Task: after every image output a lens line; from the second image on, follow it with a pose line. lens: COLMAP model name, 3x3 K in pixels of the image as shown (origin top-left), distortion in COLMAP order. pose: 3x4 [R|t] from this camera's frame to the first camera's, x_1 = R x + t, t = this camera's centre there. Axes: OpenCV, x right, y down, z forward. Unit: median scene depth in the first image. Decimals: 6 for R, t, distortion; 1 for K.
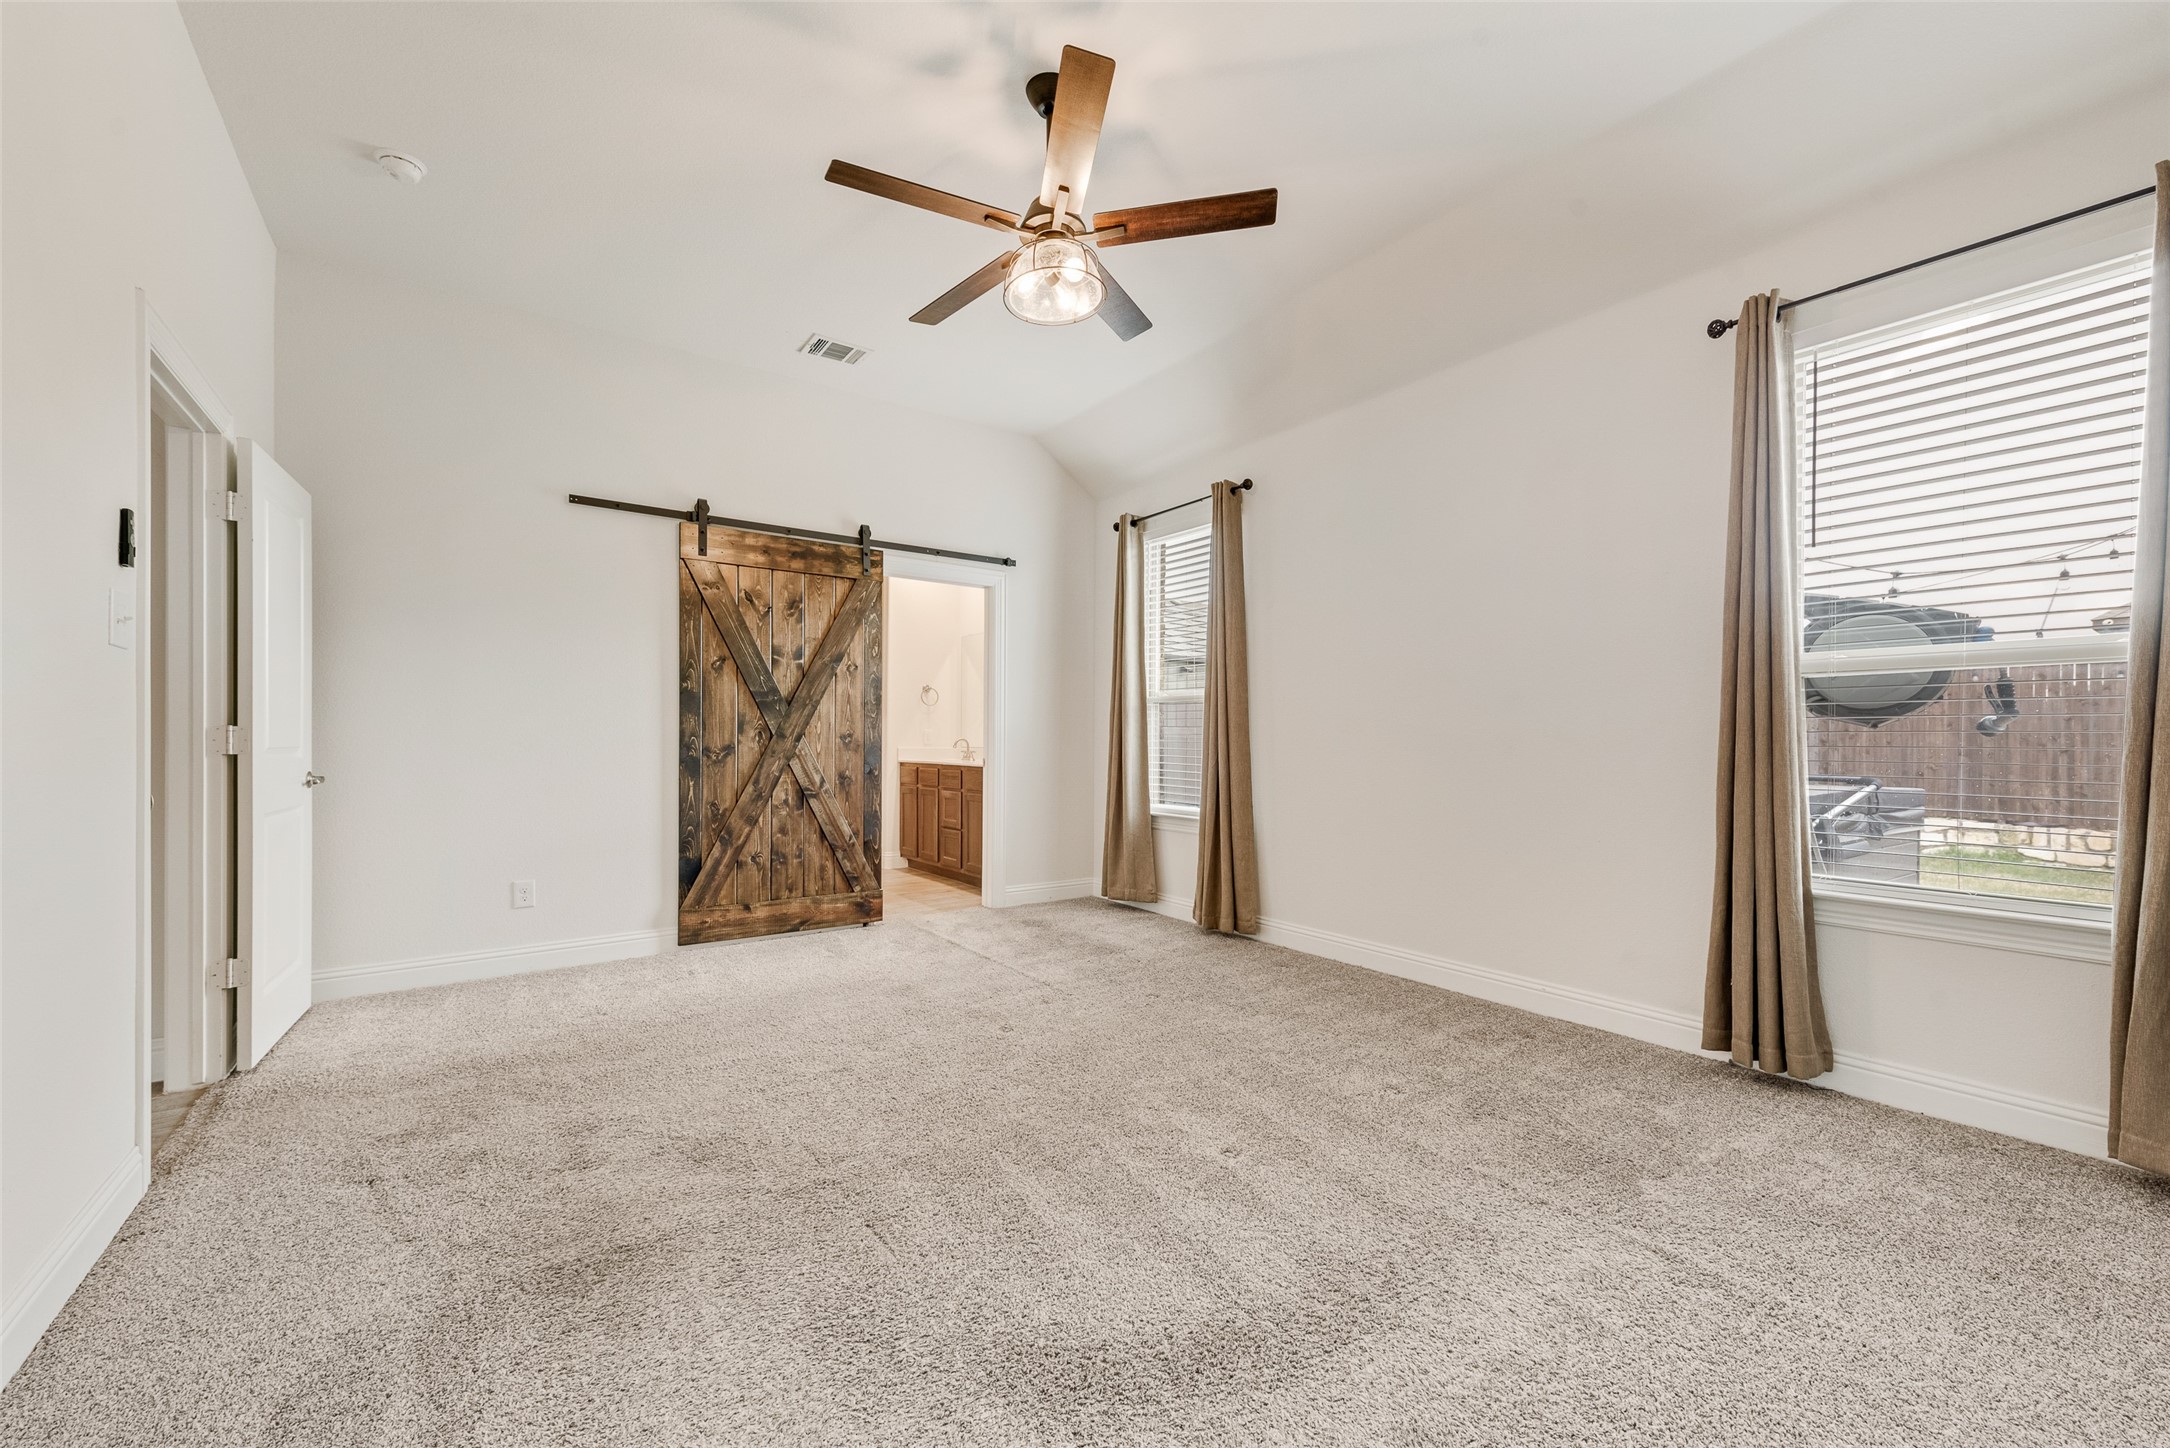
lens RADIAL K [[888.2, 0, 1084.3], [0, 888.2, 732.2], [0, 0, 1]] dist [0.018006, -0.006827]
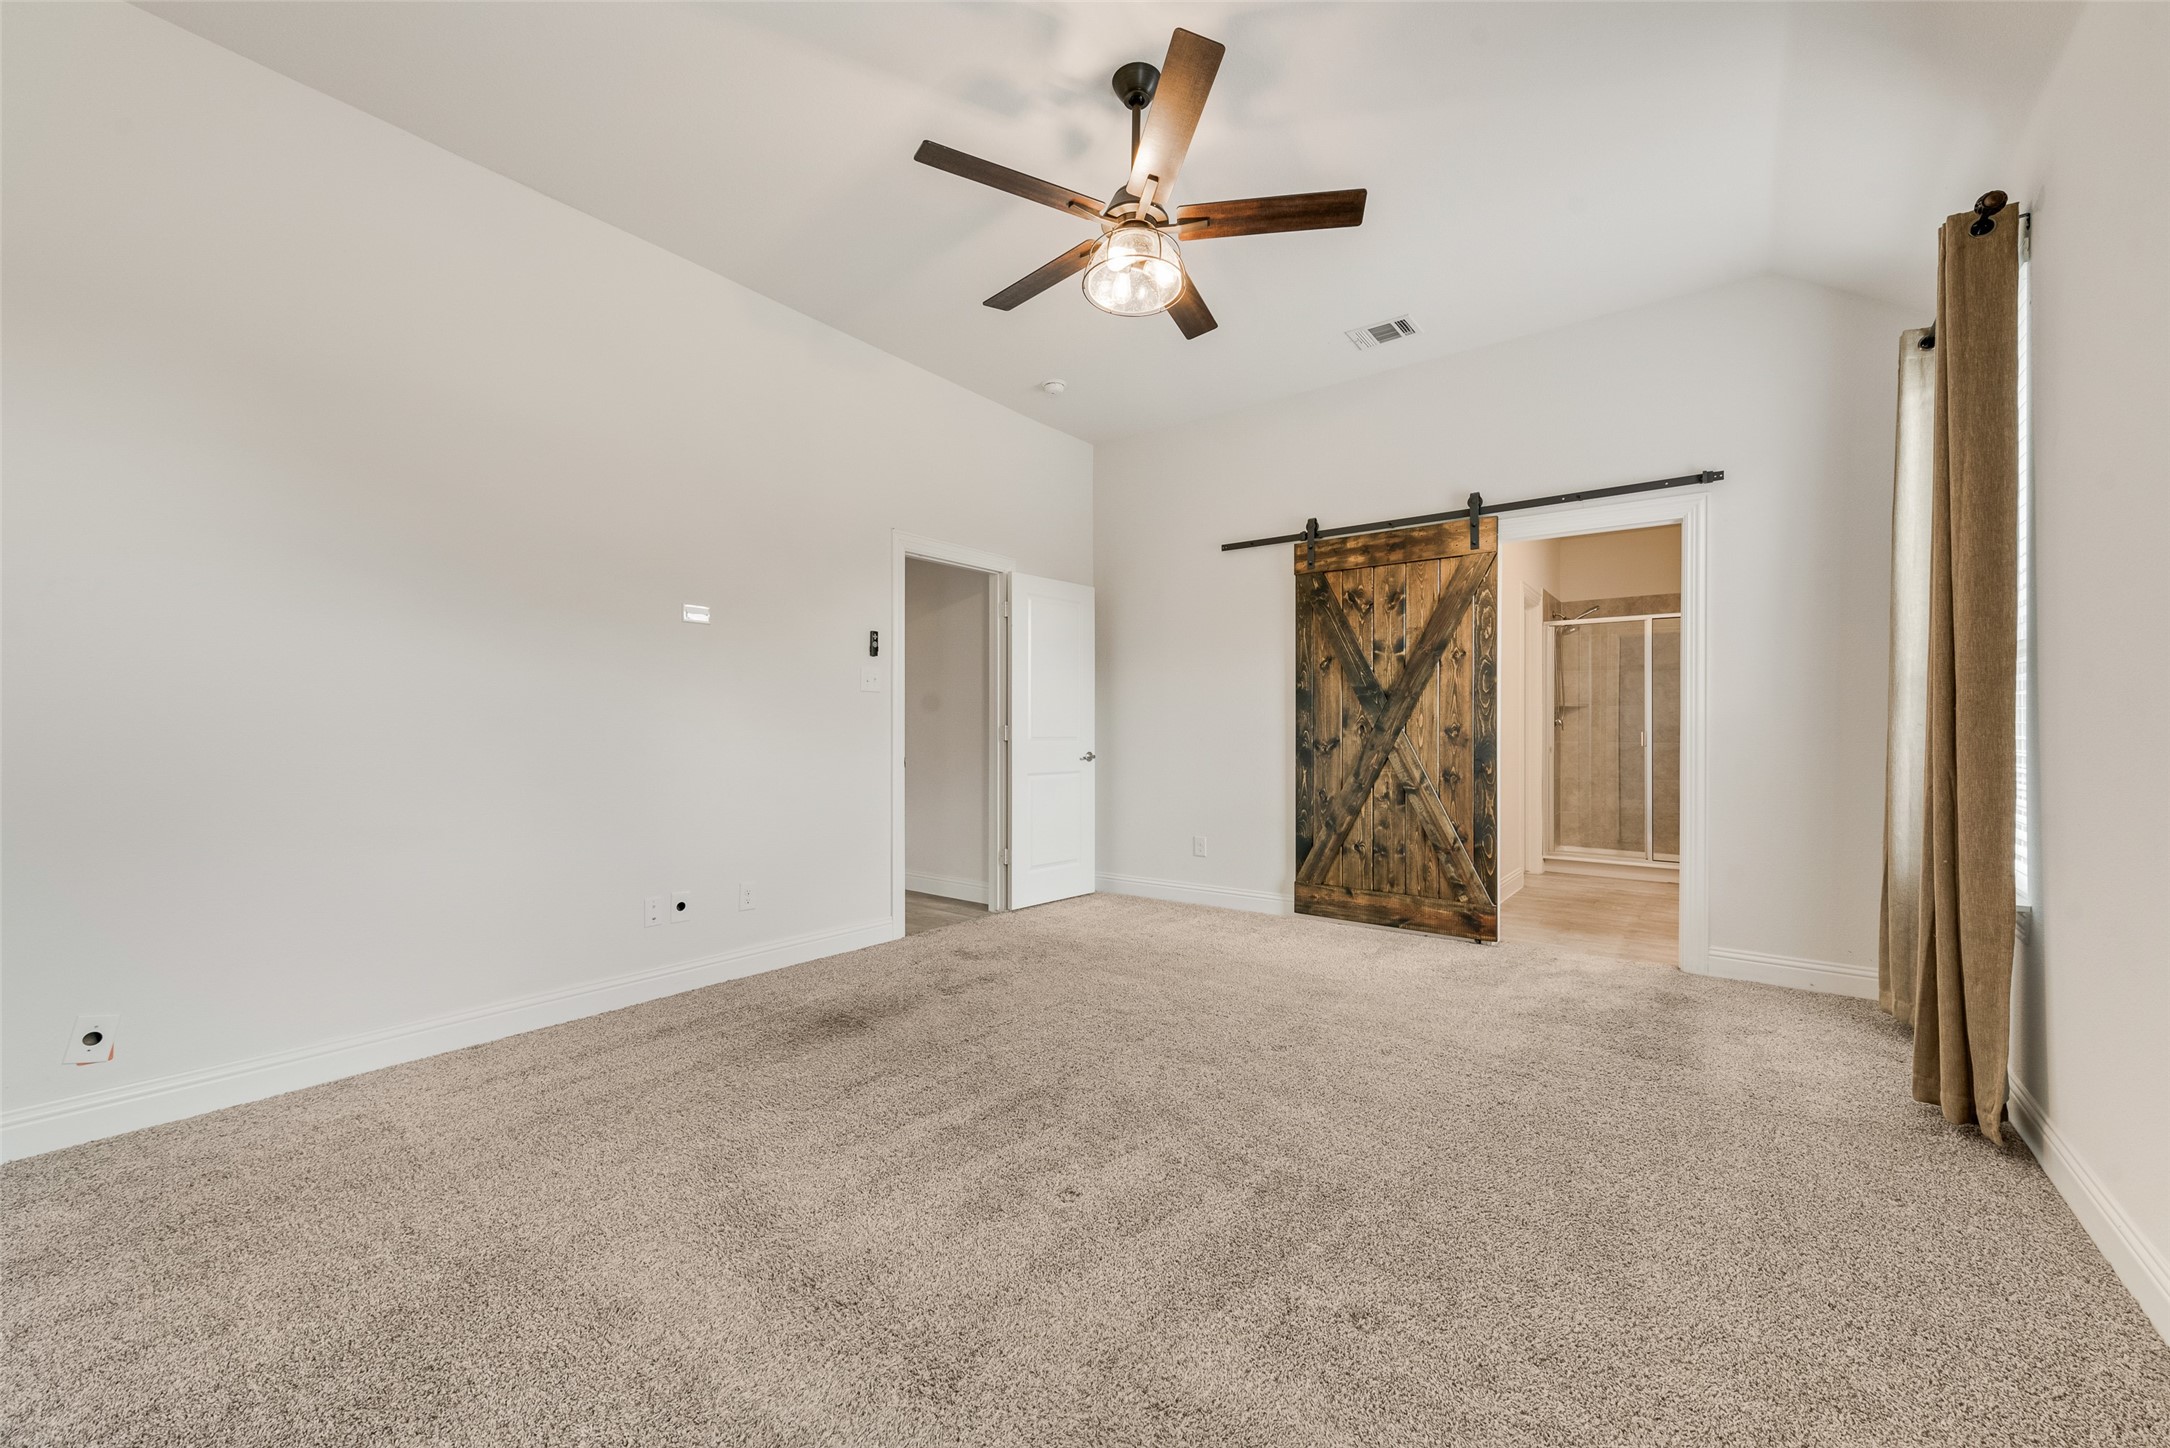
lens RADIAL K [[888.2, 0, 1084.3], [0, 888.2, 732.2], [0, 0, 1]] dist [0.018006, -0.006827]
pose [[0.252146, 0.001773, -0.967688, 0.552170], [0.007027, 0.999969, 0.003663, 0.000958], [0.967664, -0.007724, 0.252126, 0.421631]]
